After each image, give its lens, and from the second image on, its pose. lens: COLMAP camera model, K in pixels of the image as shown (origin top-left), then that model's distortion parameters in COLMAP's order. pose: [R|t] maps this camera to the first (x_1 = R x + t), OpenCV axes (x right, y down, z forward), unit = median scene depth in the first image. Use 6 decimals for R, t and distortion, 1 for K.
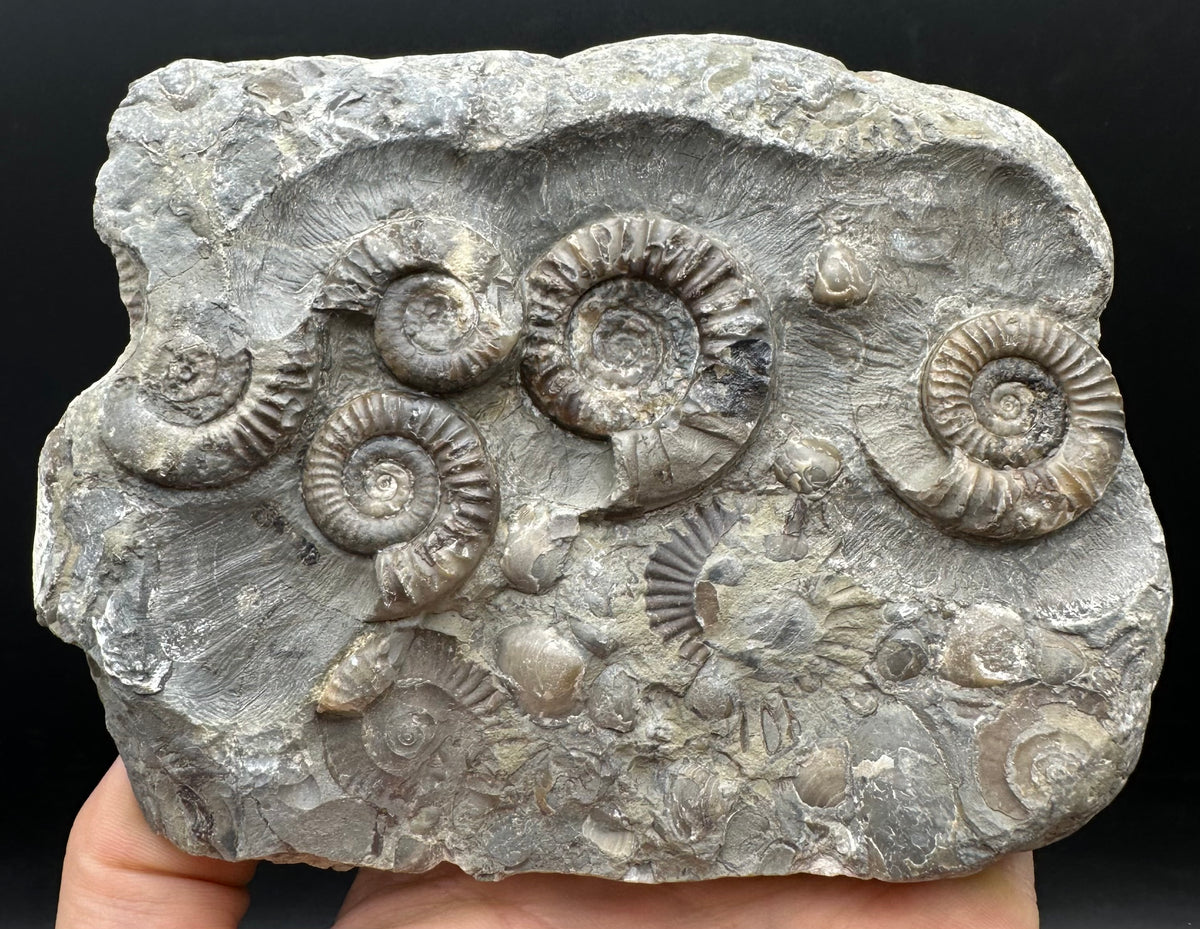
lens RADIAL K [[1167.2, 0, 488.7], [0, 1167.2, 374.0], [0, 0, 1]] dist [0.002566, -0.022031]
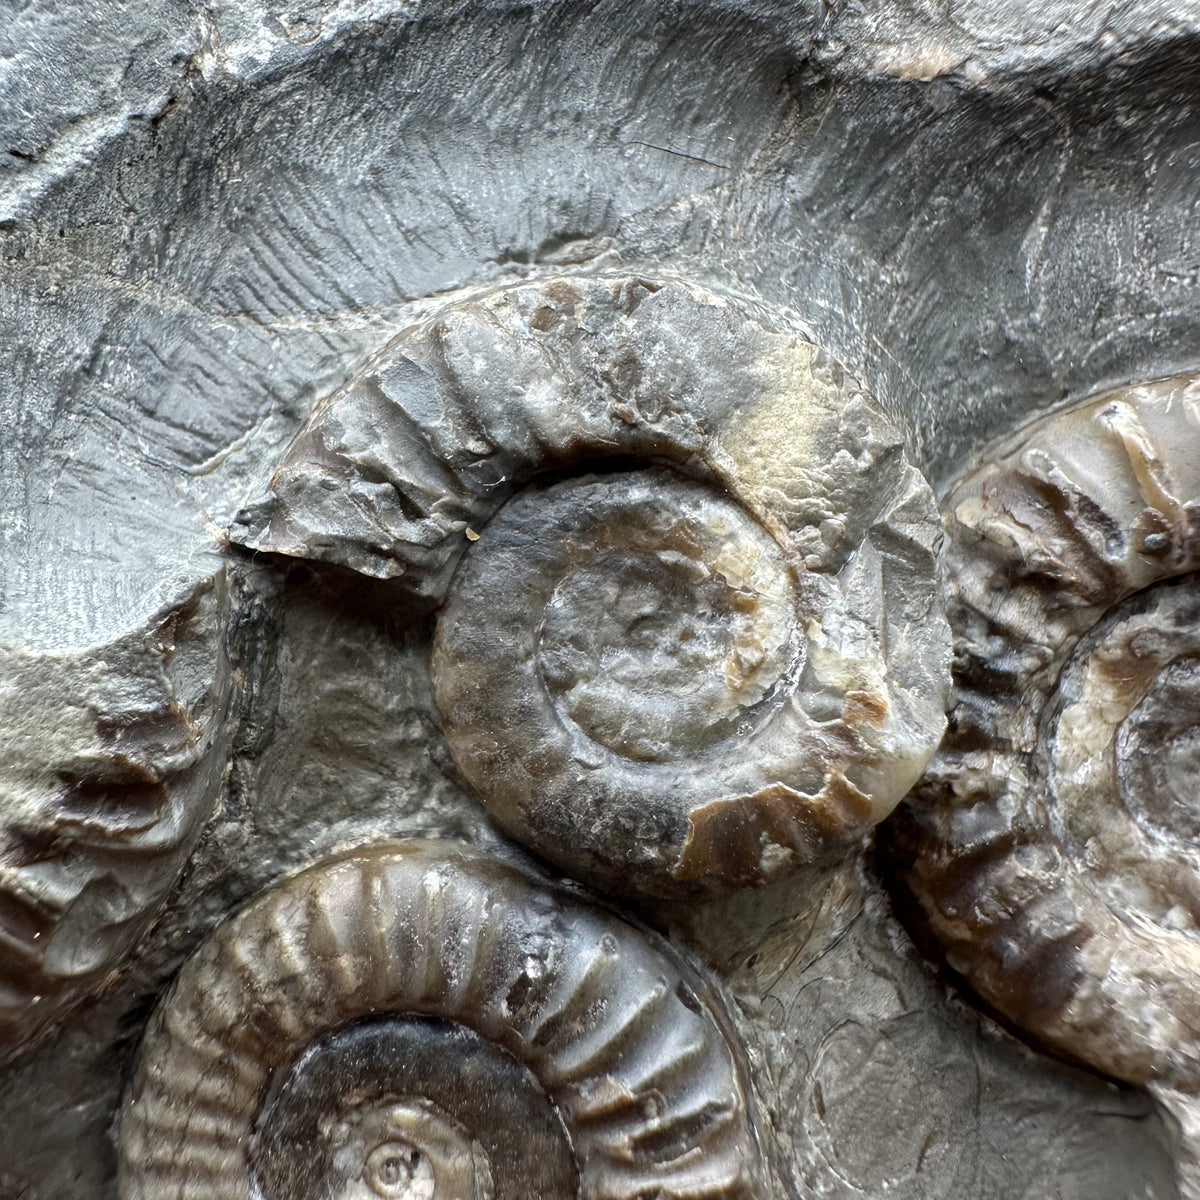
lens RADIAL K [[1165.0, 0, 496.9], [0, 1165.0, 544.0], [0, 0, 1]] dist [-0.017763, -0.010251]
pose [[0.987526, 0.152611, -0.038771, -0.074566], [-0.148225, 0.984073, 0.098128, -0.091643], [0.053129, -0.091157, 0.994418, 0.711266]]
